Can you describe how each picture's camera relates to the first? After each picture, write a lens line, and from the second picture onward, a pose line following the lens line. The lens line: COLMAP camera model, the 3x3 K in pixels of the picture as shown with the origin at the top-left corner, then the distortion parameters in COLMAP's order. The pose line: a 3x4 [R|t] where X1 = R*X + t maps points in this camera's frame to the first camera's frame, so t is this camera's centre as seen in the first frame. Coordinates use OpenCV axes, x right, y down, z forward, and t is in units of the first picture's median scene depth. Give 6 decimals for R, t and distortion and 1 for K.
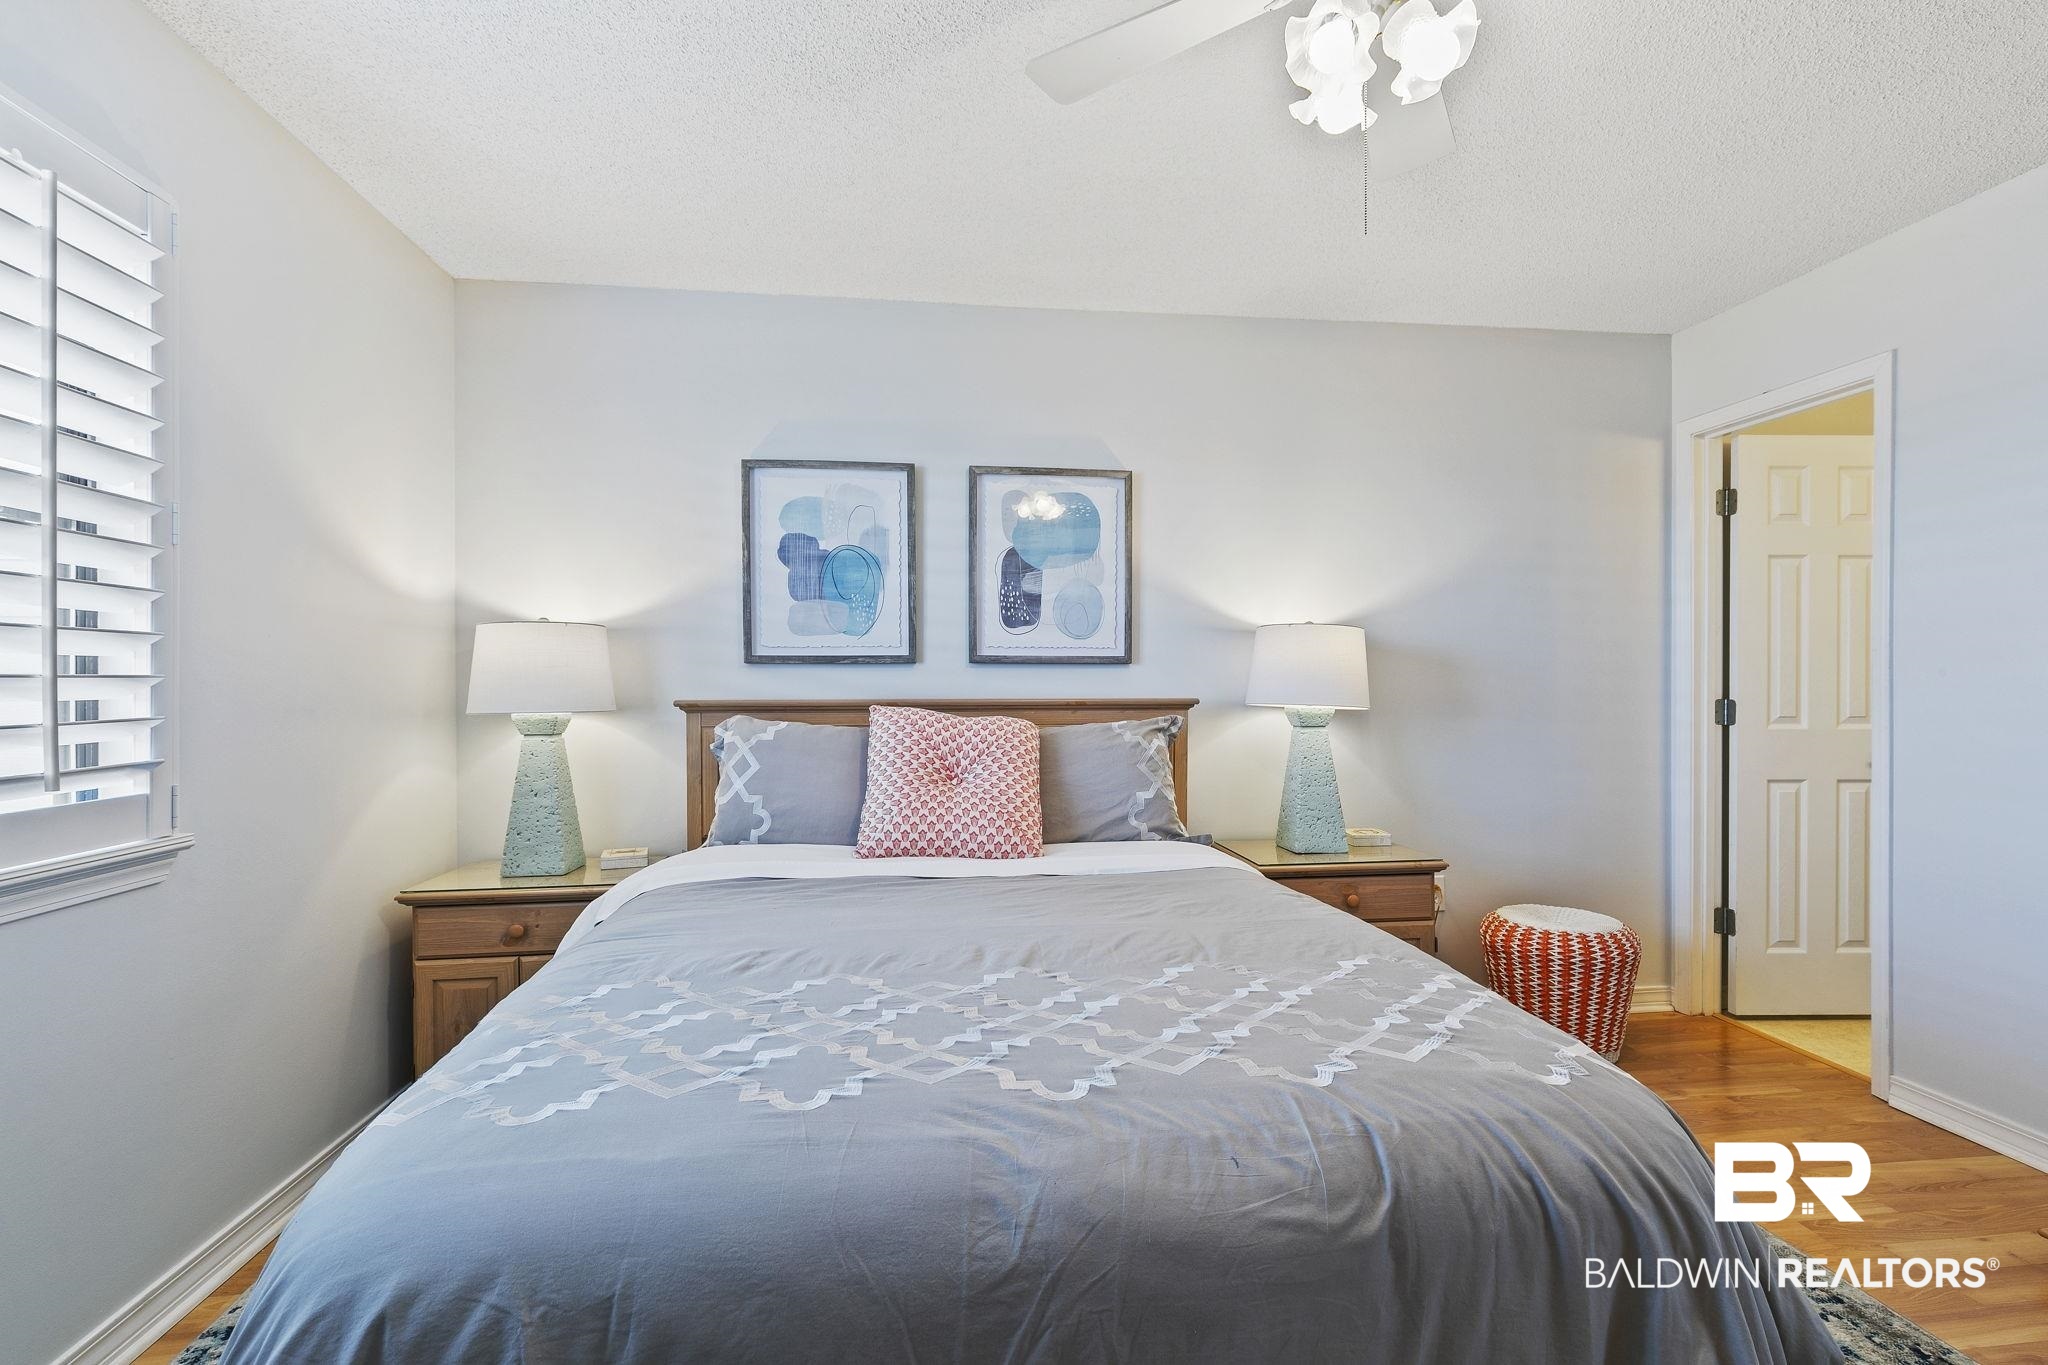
lens RADIAL K [[917.2, 0, 1024.0], [0, 917.2, 682.5], [0, 0, 1]] dist [0.010551, -0.000289]
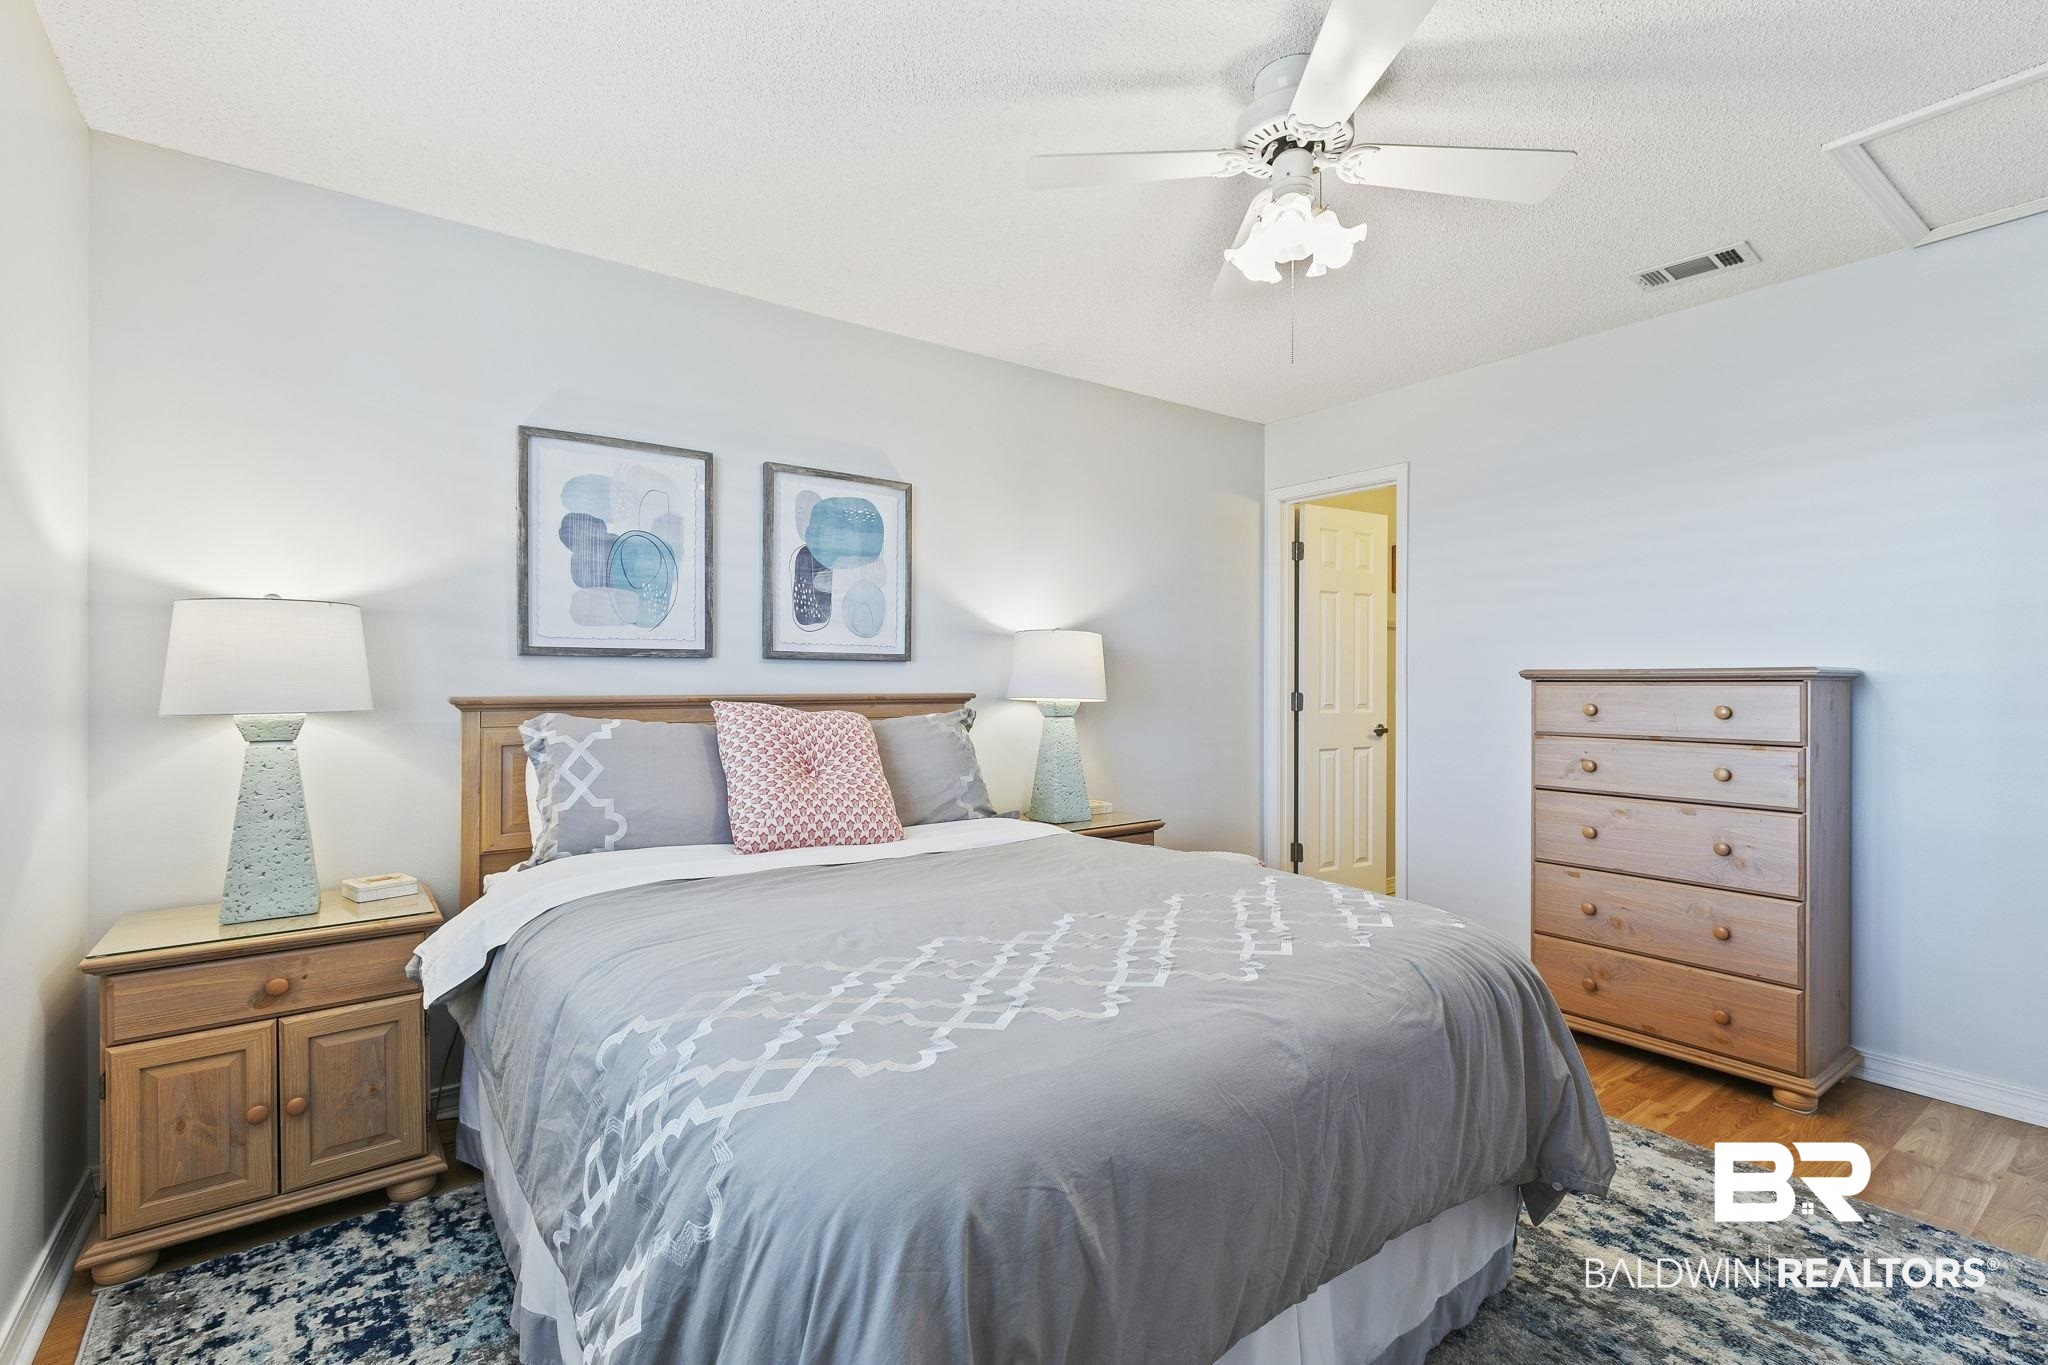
lens RADIAL K [[924.5, 0, 1017.7], [0, 924.5, 675.9], [0, 0, 1]] dist [0.009929, -0.000810]
pose [[0.872112, 0.005869, 0.489271, -0.332041], [-0.003821, 0.999979, -0.005185, 0.001970], [-0.489291, 0.002653, 0.872116, -0.014895]]
